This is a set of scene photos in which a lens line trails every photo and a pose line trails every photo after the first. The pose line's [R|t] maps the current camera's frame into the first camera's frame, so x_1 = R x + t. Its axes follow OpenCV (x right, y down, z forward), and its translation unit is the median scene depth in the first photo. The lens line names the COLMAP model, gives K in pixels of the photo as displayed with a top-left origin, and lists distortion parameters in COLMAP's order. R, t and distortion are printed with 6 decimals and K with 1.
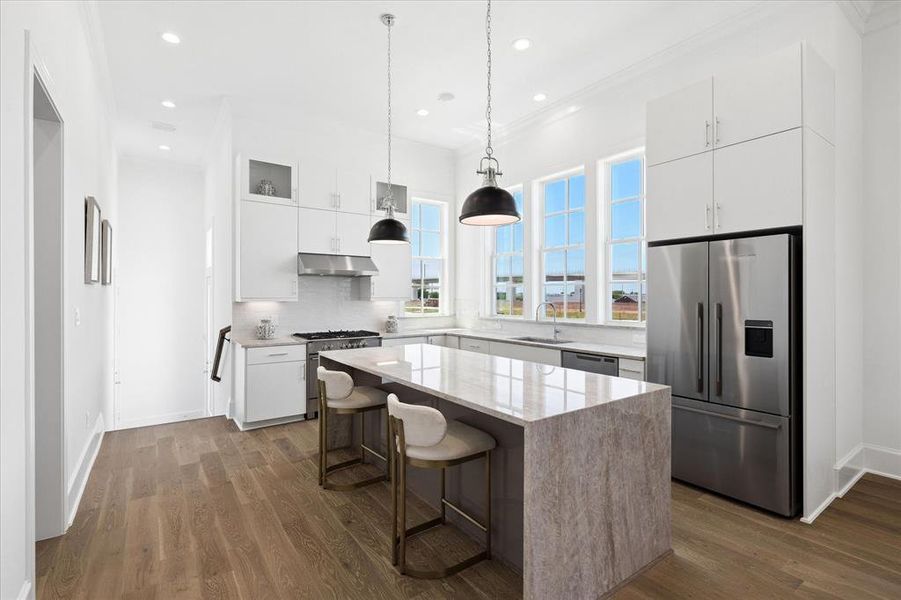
lens RADIAL K [[427.7, 0, 447.8], [0, 427.7, 303.4], [0, 0, 1]] dist [-0.002450, 0.000236]
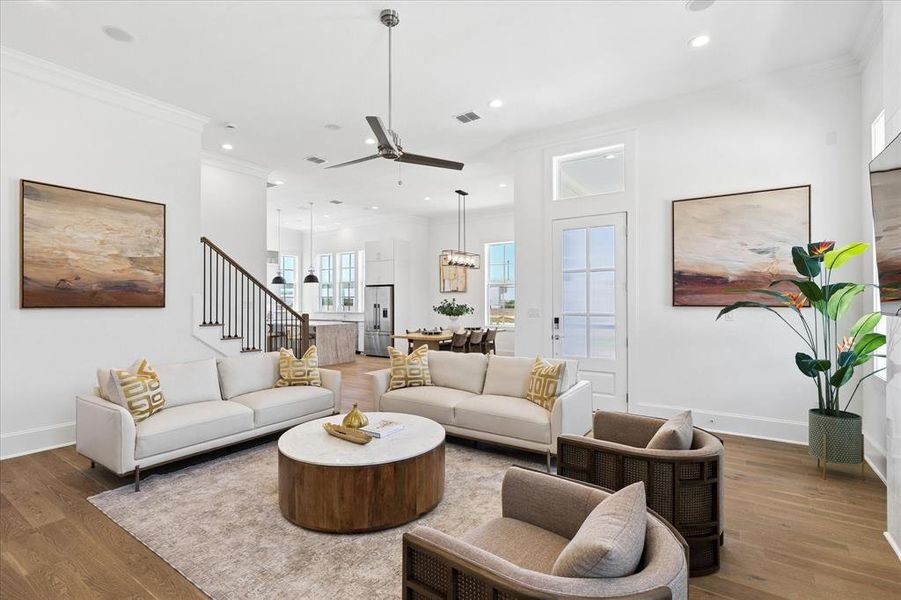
lens RADIAL K [[427.7, 0, 445.0], [0, 427.7, 301.6], [0, 0, 1]] dist [-0.002450, 0.000236]
pose [[0.936973, -0.002960, 0.349389, -0.110366], [0.006384, 0.999942, -0.008651, 0.018074], [-0.349344, 0.010336, 0.936938, -2.752526]]
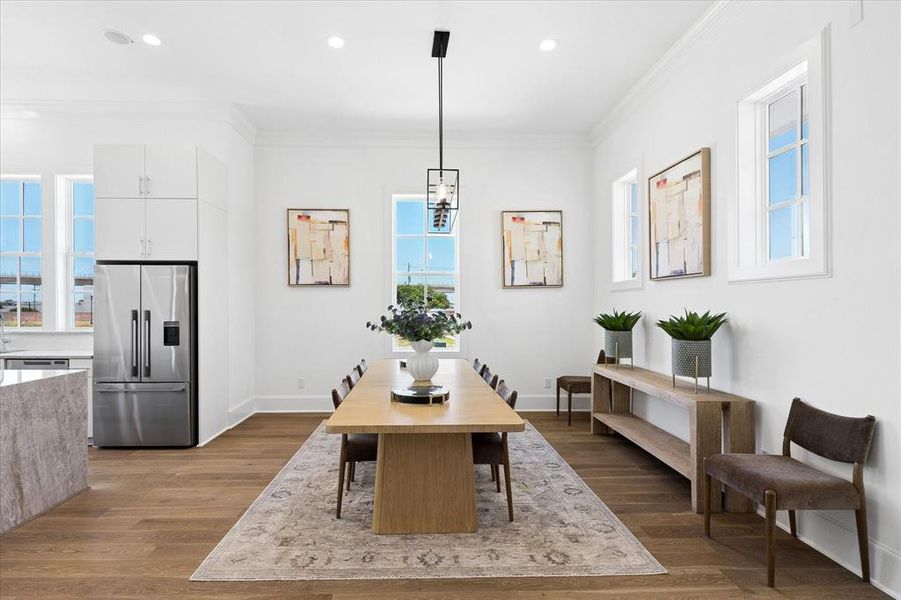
lens RADIAL K [[427.7, 0, 431.6], [0, 427.7, 308.9], [0, 0, 1]] dist [-0.002450, 0.000236]
pose [[0.563259, -0.004250, 0.826269, 0.005324], [0.011347, 0.999932, -0.002592, 0.010040], [-0.826202, 0.010835, 0.563269, -0.585346]]
